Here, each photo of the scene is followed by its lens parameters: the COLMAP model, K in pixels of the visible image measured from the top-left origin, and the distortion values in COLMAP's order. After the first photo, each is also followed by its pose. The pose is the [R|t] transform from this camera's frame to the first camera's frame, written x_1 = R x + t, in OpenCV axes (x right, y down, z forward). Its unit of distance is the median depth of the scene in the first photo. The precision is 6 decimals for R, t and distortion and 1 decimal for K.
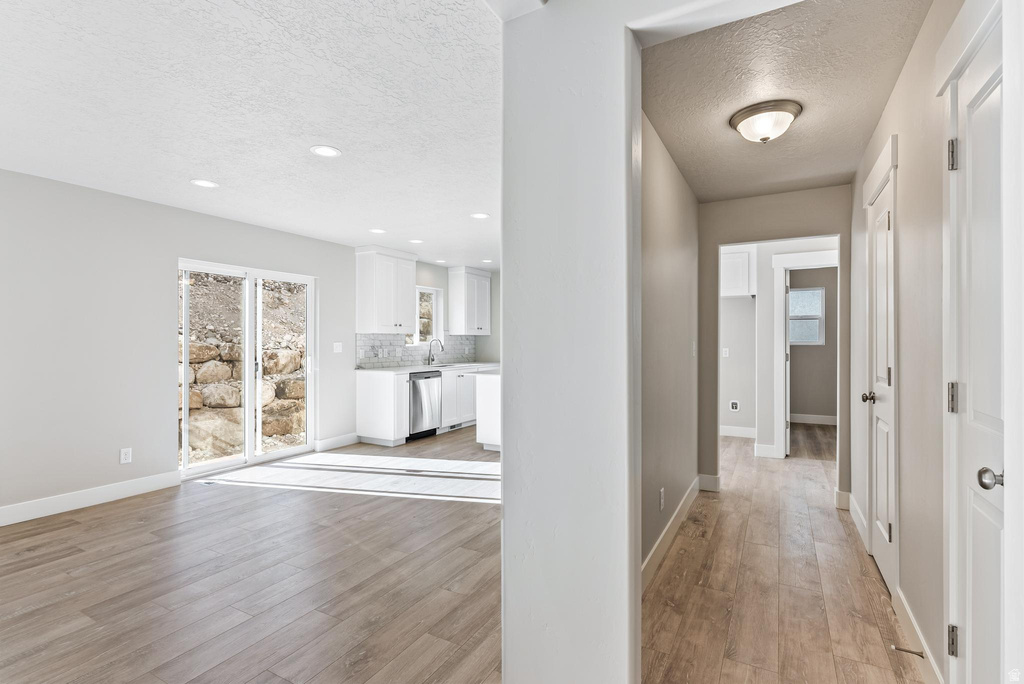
lens RADIAL K [[487.9, 0, 510.9], [0, 487.9, 336.2], [0, 0, 1]] dist [-0.000401, 0.001686]
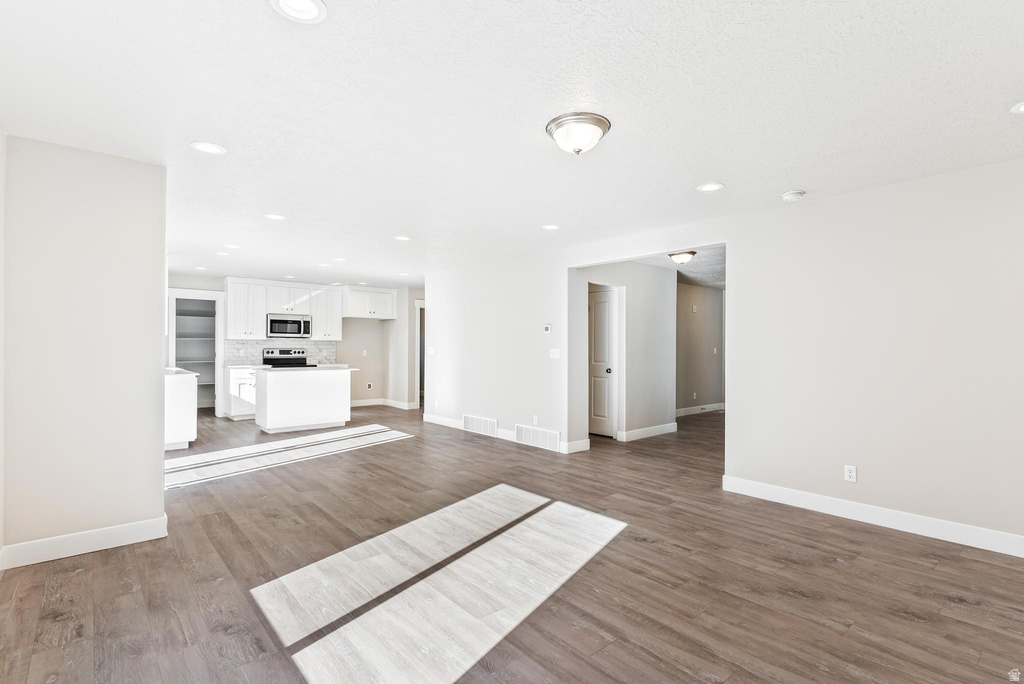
lens RADIAL K [[487.9, 0, 515.5], [0, 487.9, 343.7], [0, 0, 1]] dist [-0.000401, 0.001686]
pose [[0.340671, 0.006599, 0.940159, -1.928950], [-0.016985, 0.999855, -0.000863, -0.004353], [-0.940029, -0.015674, 0.340734, 0.022037]]
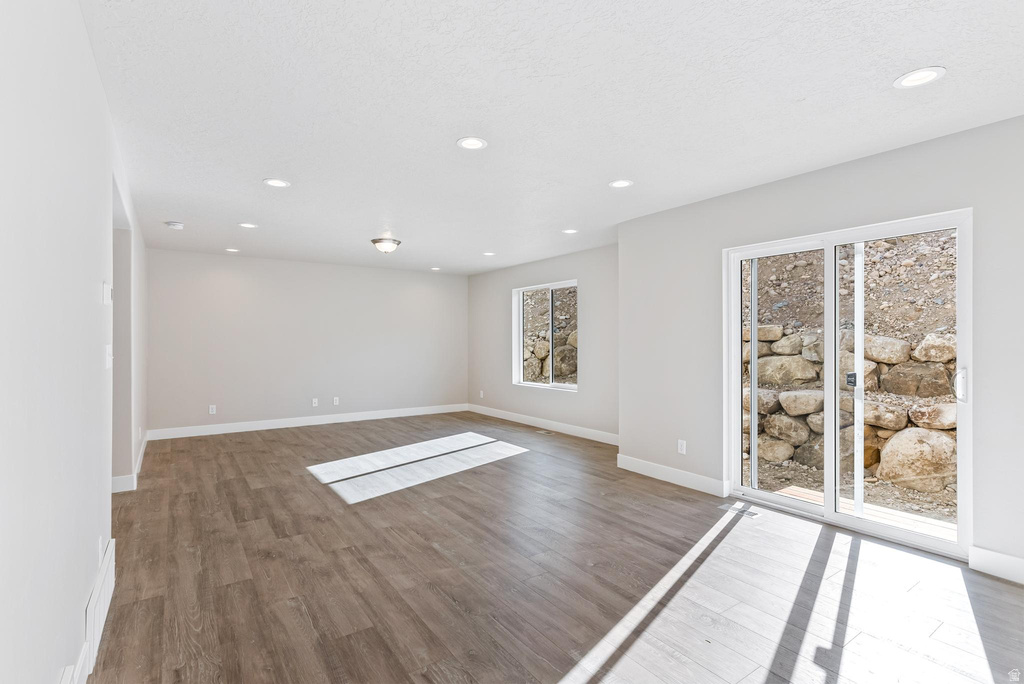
lens RADIAL K [[487.9, 0, 513.0], [0, 487.9, 338.6], [0, 0, 1]] dist [-0.000401, 0.001686]
pose [[-0.444311, -0.005626, -0.895855, 0.457413], [0.010938, 0.999872, -0.011704, 0.019350], [0.895806, -0.014999, -0.444192, 1.534246]]
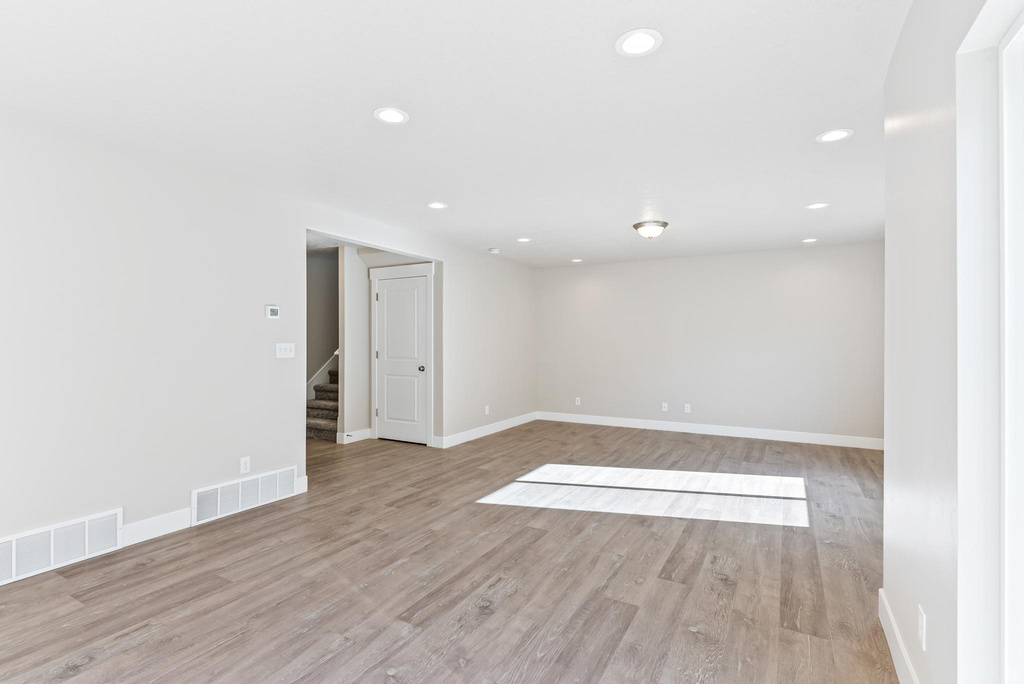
lens RADIAL K [[487.9, 0, 510.1], [0, 487.9, 343.3], [0, 0, 1]] dist [-0.000401, 0.001686]
pose [[-0.999929, -0.003535, 0.011410, -0.605991], [-0.003632, 0.999957, -0.008504, 0.021674], [-0.011380, -0.008545, -0.999899, 1.879833]]
